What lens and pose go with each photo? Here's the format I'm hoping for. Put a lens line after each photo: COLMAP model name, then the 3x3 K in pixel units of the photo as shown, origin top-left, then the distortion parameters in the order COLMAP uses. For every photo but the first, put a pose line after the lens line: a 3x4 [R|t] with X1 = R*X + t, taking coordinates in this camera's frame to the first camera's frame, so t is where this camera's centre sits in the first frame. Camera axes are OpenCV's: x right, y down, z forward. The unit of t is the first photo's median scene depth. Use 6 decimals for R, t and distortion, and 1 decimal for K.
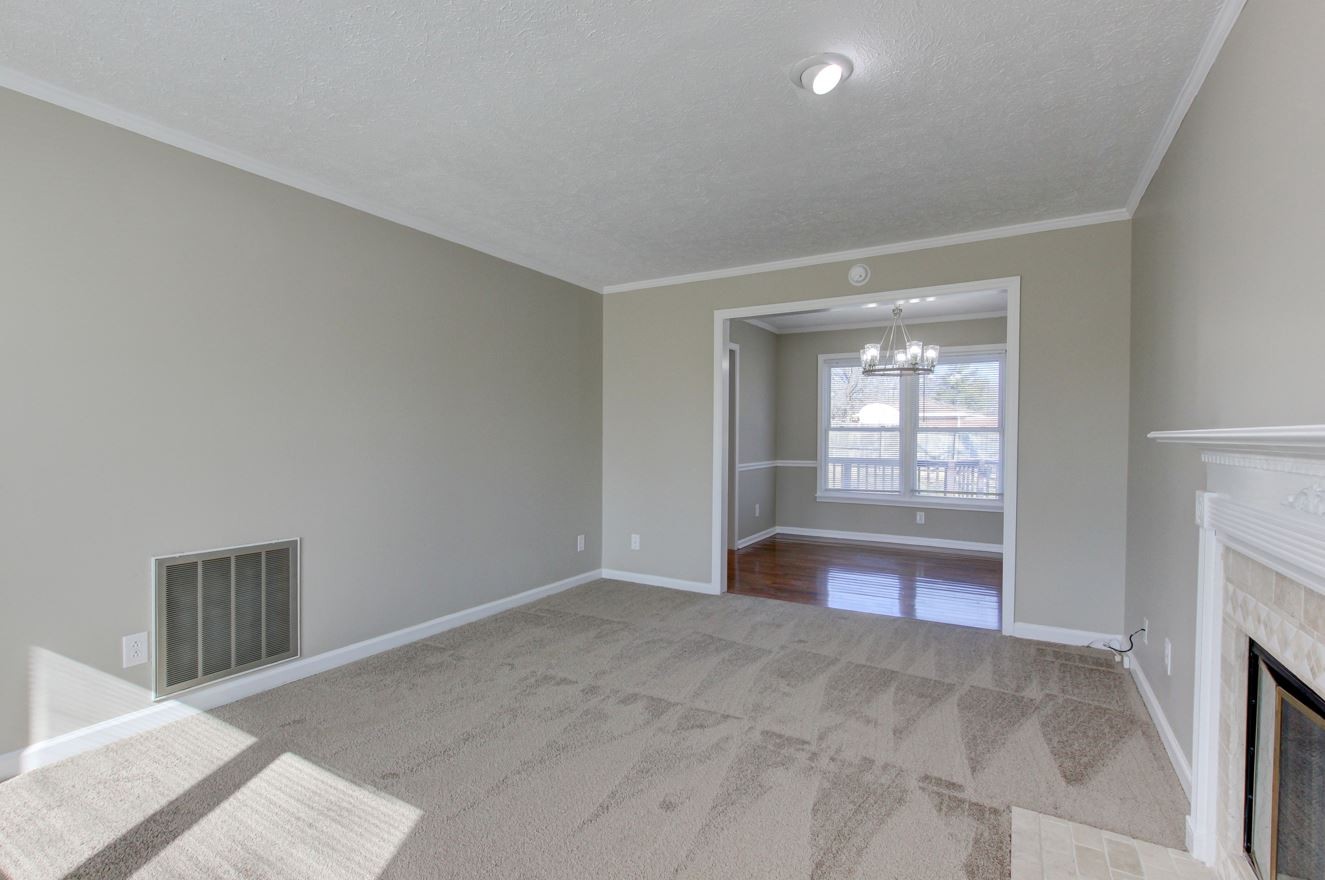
lens RADIAL K [[596.1, 0, 693.7], [0, 596.1, 443.7], [0, 0, 1]] dist [-0.002172, -0.000005]
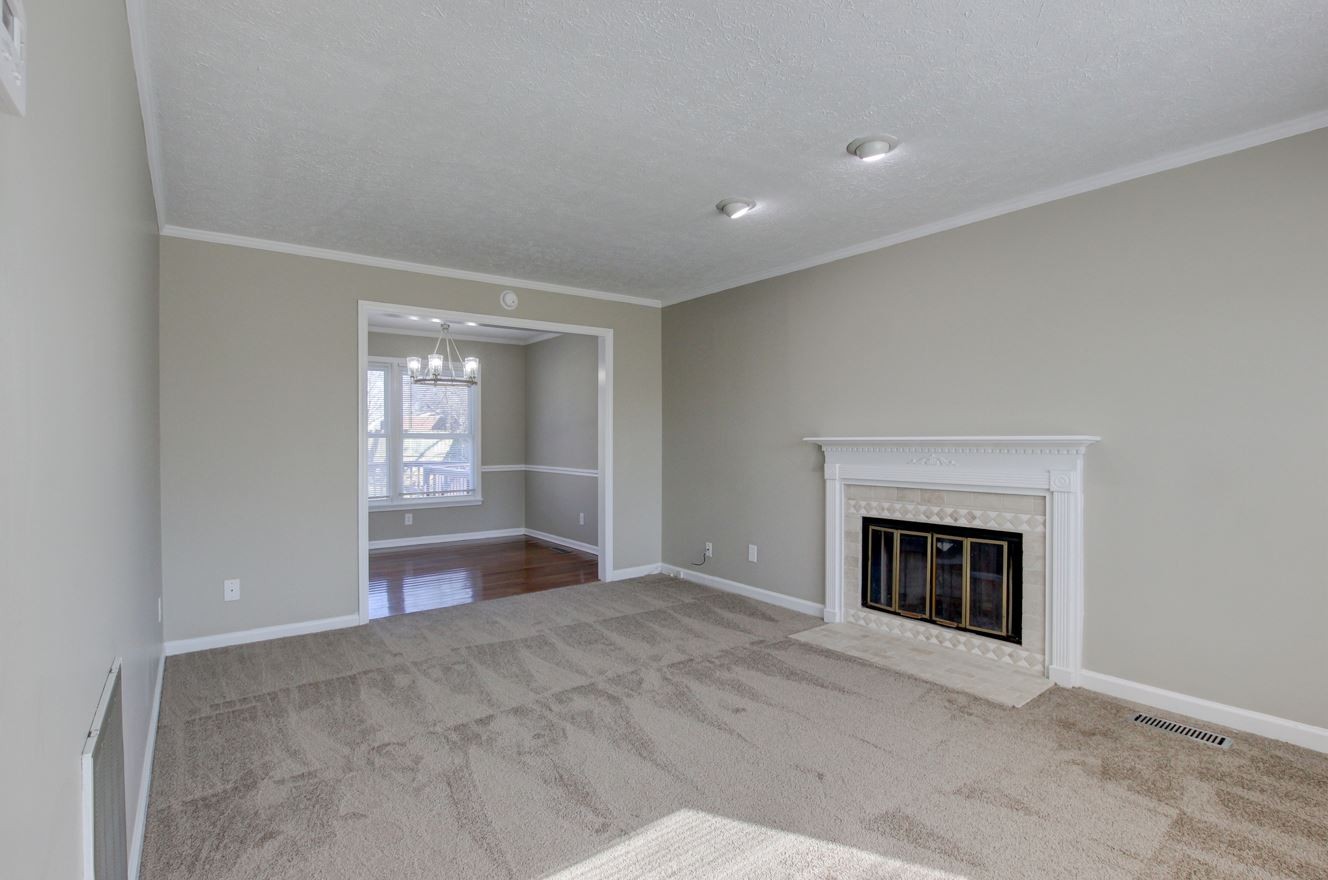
lens RADIAL K [[617.6, 0, 625.1], [0, 617.6, 445.2], [0, 0, 1]] dist [-0.012540, -0.000041]
pose [[0.425732, -0.013583, 0.904747, -0.907466], [0.018881, 0.999803, 0.006126, -0.011784], [-0.904652, 0.014474, 0.425905, 0.392372]]
